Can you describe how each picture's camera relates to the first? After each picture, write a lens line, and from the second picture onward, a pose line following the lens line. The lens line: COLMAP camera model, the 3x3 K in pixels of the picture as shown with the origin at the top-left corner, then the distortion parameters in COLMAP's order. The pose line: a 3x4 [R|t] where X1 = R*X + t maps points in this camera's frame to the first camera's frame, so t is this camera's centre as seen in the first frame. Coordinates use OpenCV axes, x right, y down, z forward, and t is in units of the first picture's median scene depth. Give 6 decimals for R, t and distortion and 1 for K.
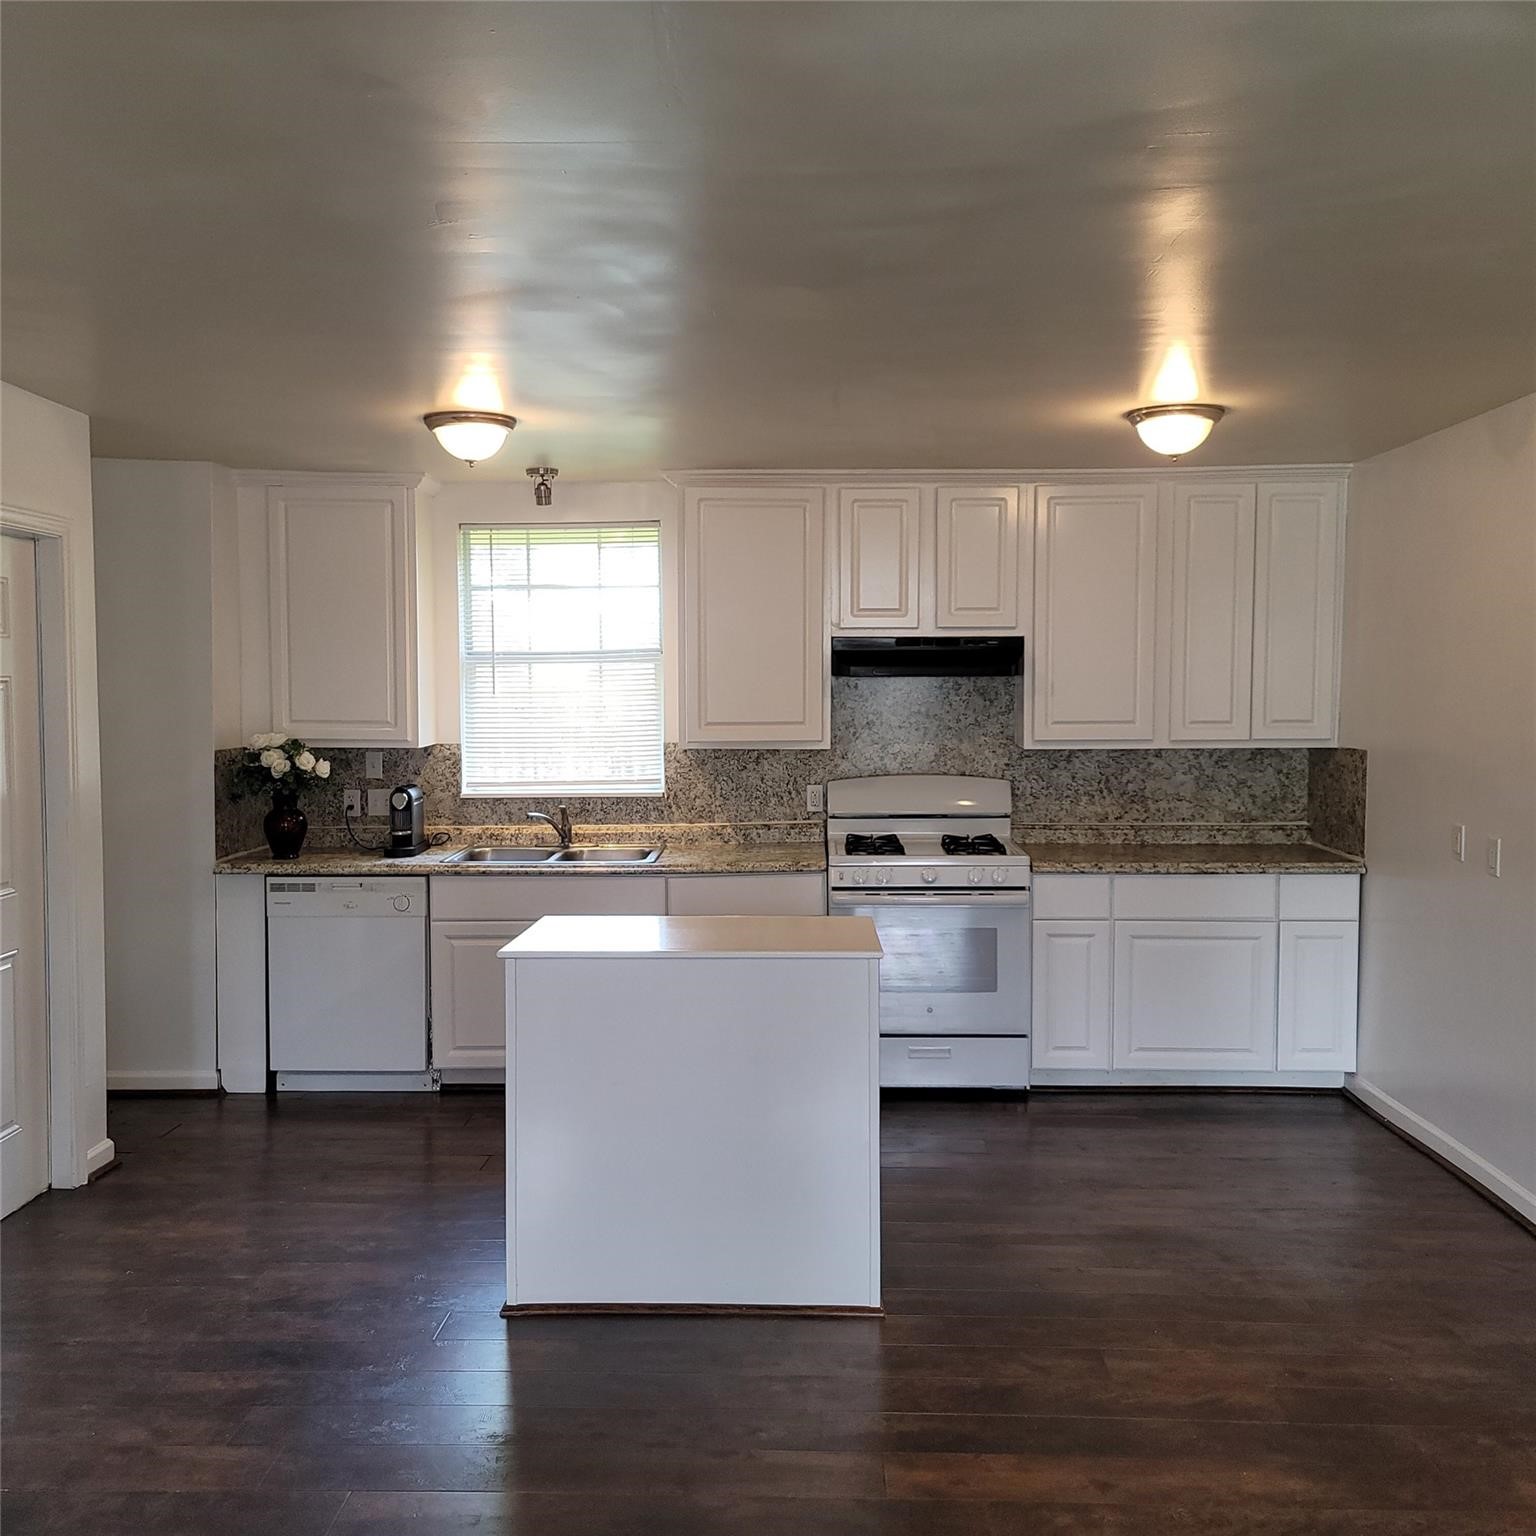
lens RADIAL K [[1499.4, 0, 760.8], [0, 1499.4, 766.1], [0, 0, 1]] dist [0.060324, 0.000000]
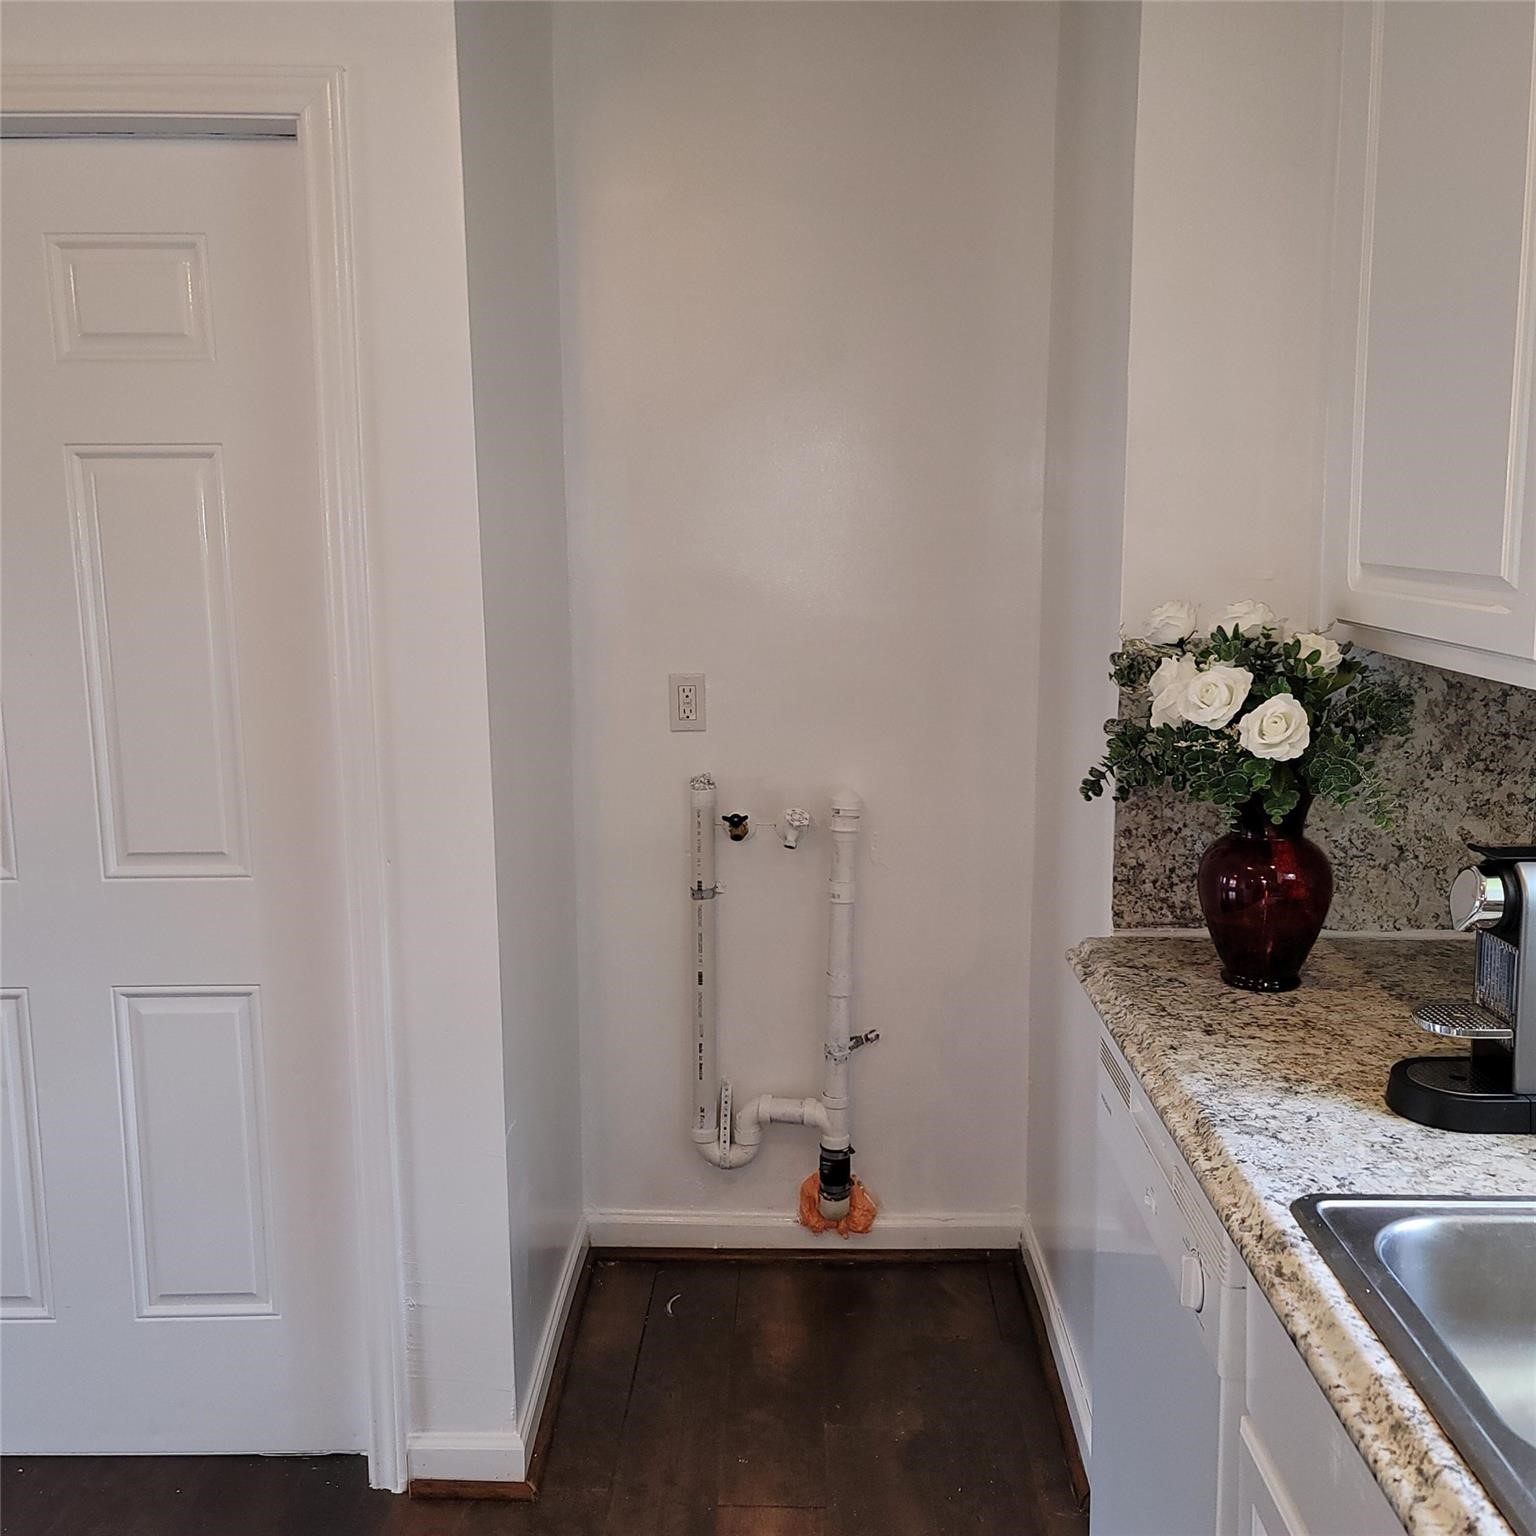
lens RADIAL K [[1499.4, 0, 768.4], [0, 1499.4, 766.5], [0, 0, 1]] dist [0.060324, 0.000000]
pose [[0.012156, 0.160882, -0.986899, -0.004915], [-0.039057, 0.986295, 0.160302, -0.033987], [0.999163, 0.036597, 0.018273, 0.910465]]
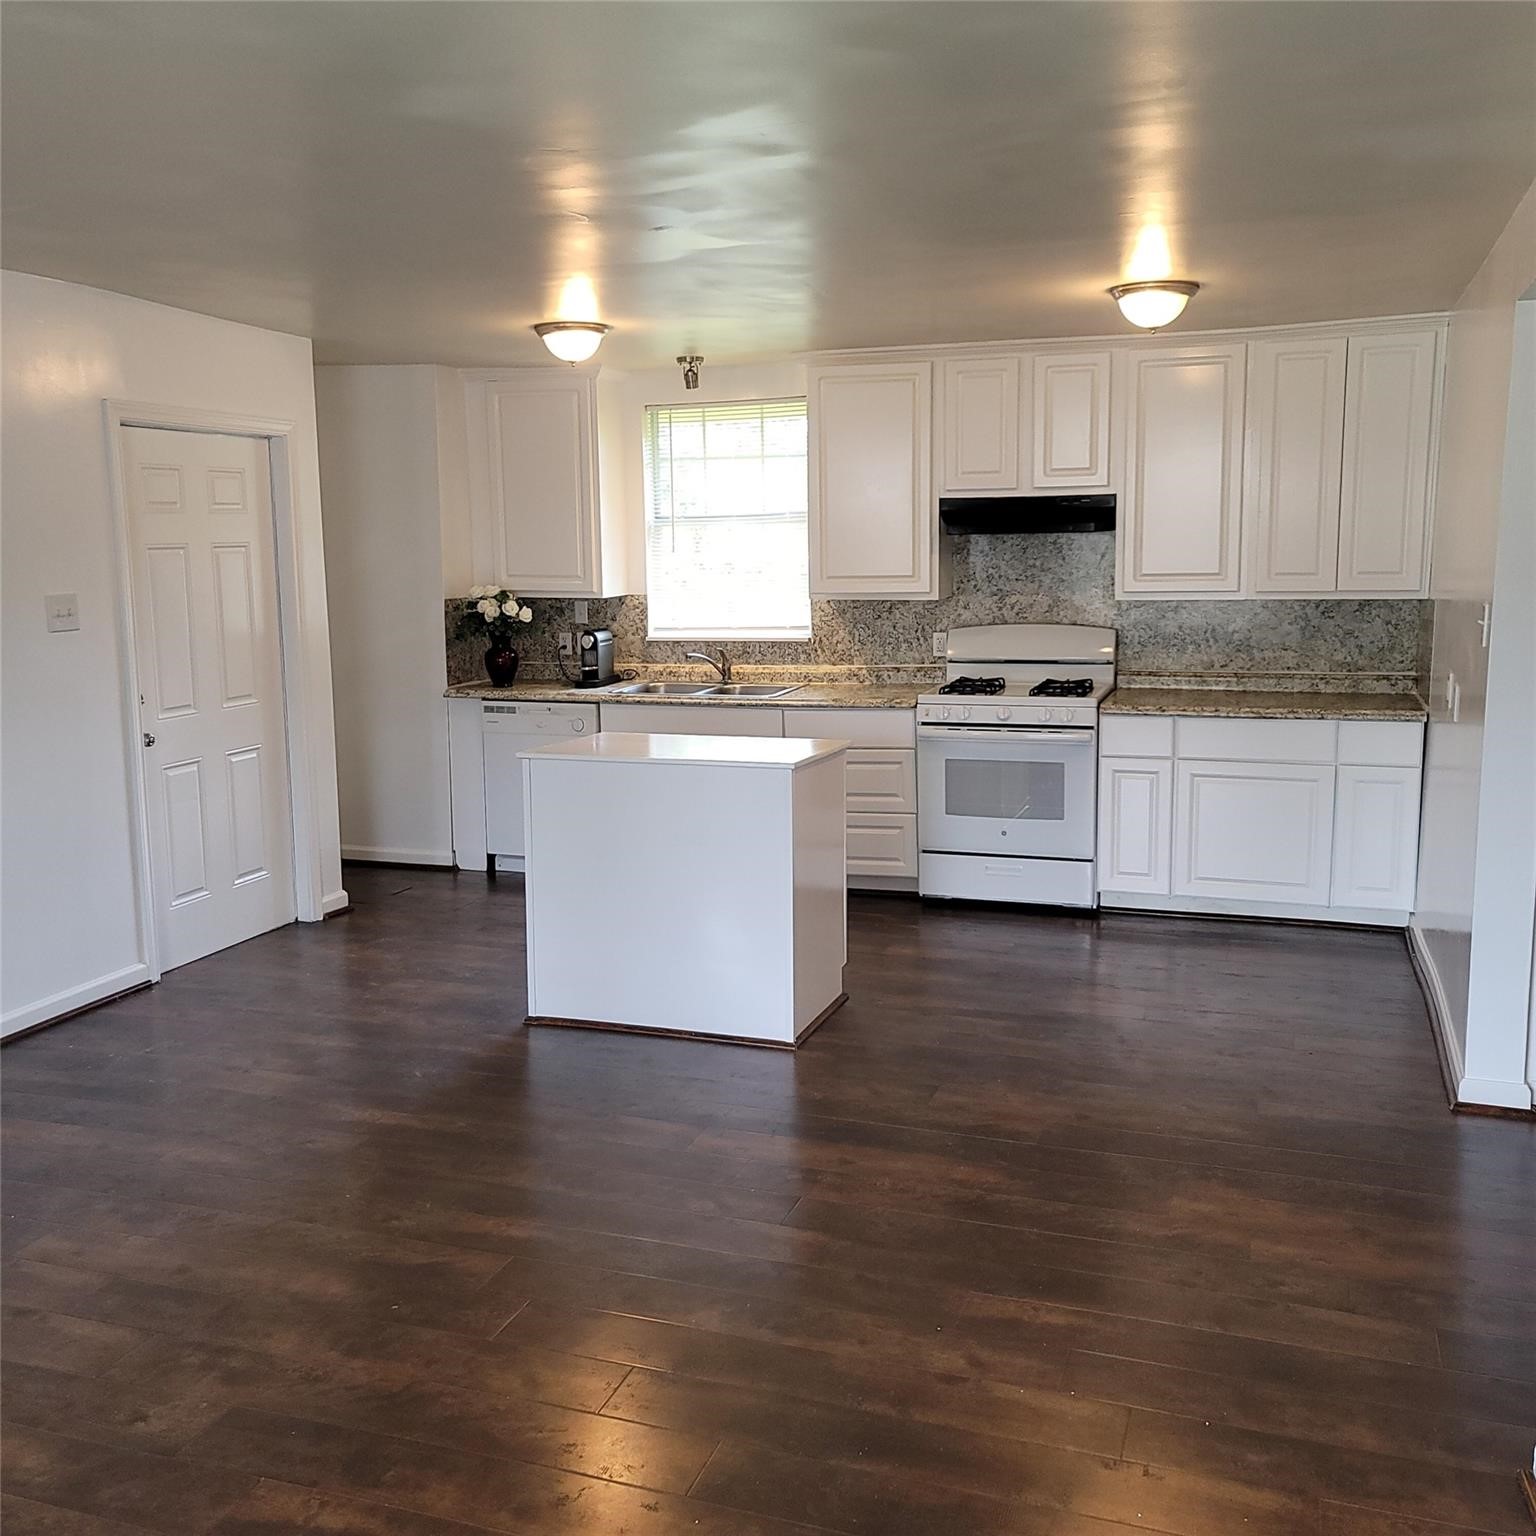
lens RADIAL K [[1499.4, 0, 759.6], [0, 1499.4, 756.2], [0, 0, 1]] dist [0.060324, 0.000000]
pose [[0.951908, 0.035173, -0.304358, 0.271966], [-0.006691, 0.995538, 0.094124, 0.000143], [0.306310, -0.087562, 0.947896, -0.115221]]
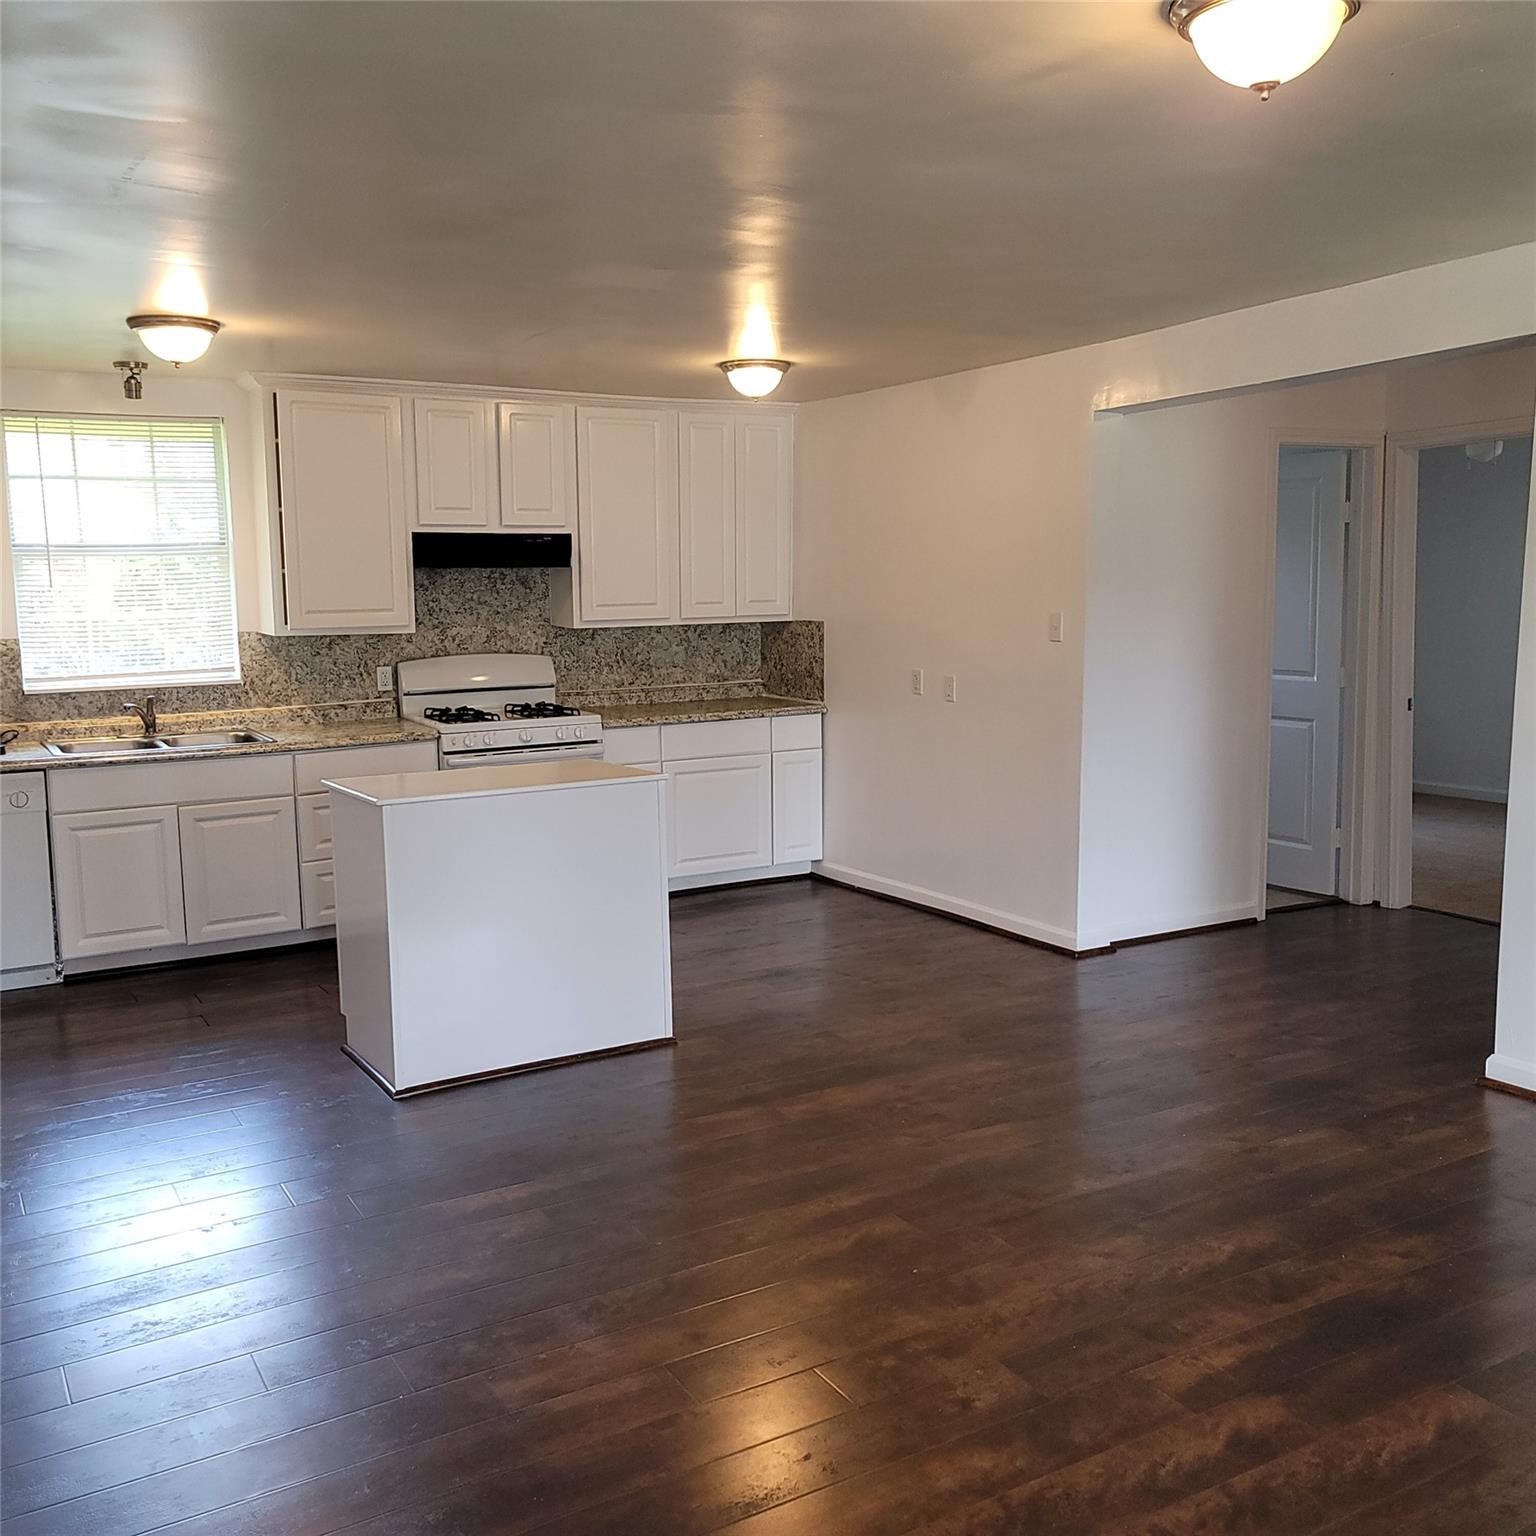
lens RADIAL K [[1499.4, 0, 771.3], [0, 1499.4, 763.5], [0, 0, 1]] dist [0.060324, 0.000000]
pose [[0.845585, -0.075945, 0.528411, -0.342812], [0.039626, 0.996028, 0.079740, 0.007059], [-0.532368, -0.046489, 0.845236, -0.108002]]
